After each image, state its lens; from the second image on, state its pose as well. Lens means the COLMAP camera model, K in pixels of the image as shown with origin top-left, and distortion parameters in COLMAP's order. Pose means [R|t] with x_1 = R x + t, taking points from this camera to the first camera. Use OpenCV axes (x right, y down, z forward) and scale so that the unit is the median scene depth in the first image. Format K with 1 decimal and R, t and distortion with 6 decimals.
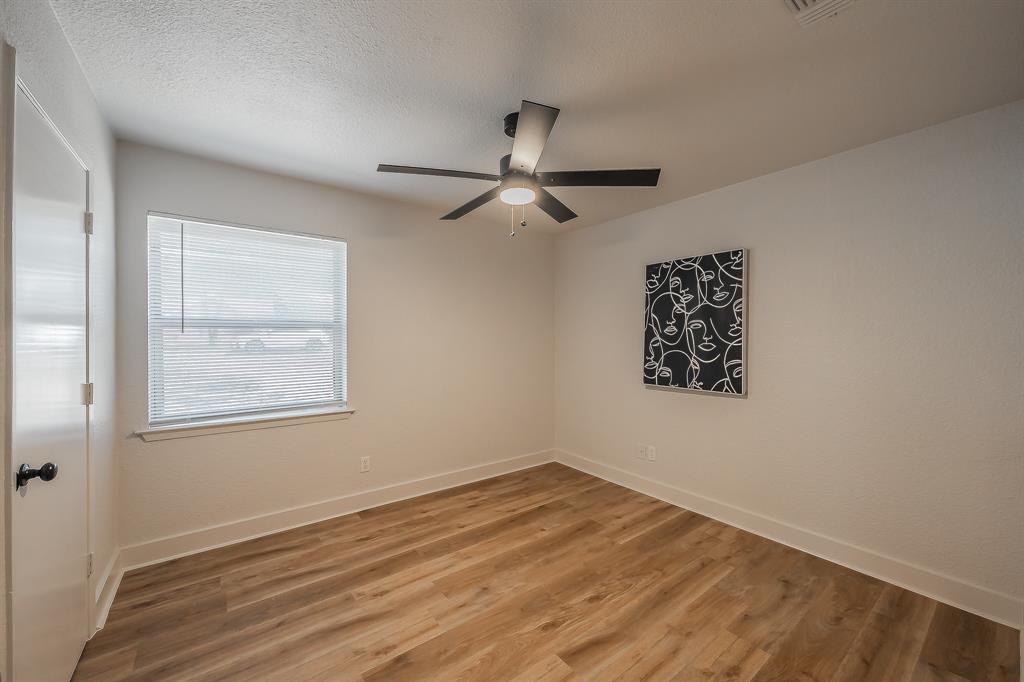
lens RADIAL K [[394.1, 0, 512.0], [0, 394.1, 341.0], [0, 0, 1]] dist [-0.031040, -0.000026]
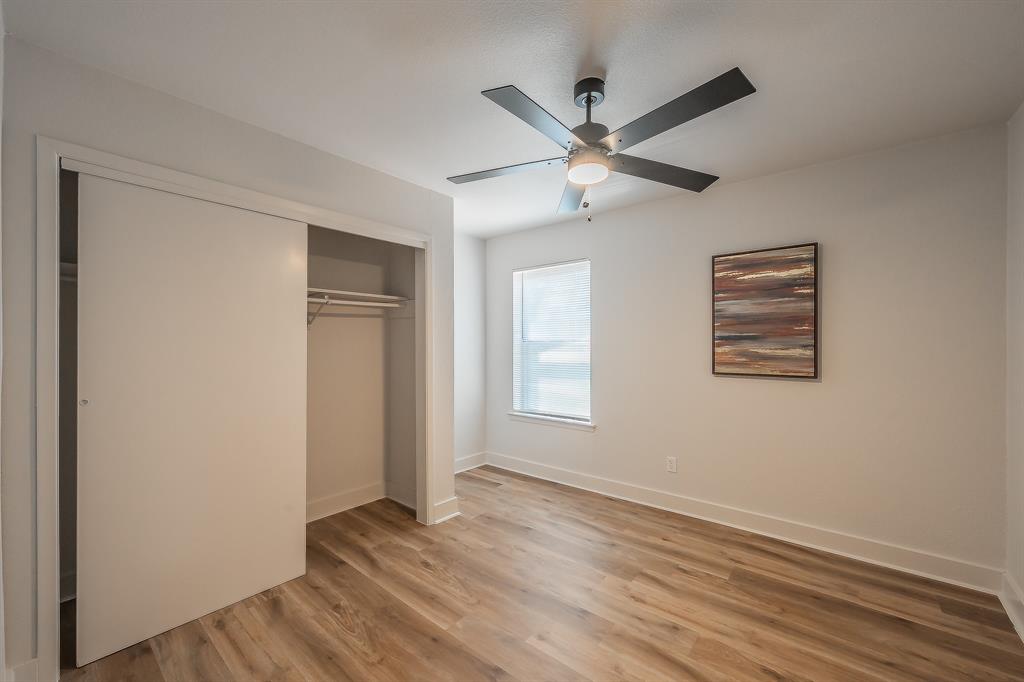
lens RADIAL K [[406.0, 0, 512.0], [0, 406.0, 341.0], [0, 0, 1]] dist [0.000232, 0.000032]
pose [[0.212246, -0.017294, -0.977063, 0.862409], [-0.009131, 0.999765, -0.019679, -0.007644], [0.977174, 0.013098, 0.212038, 0.766860]]
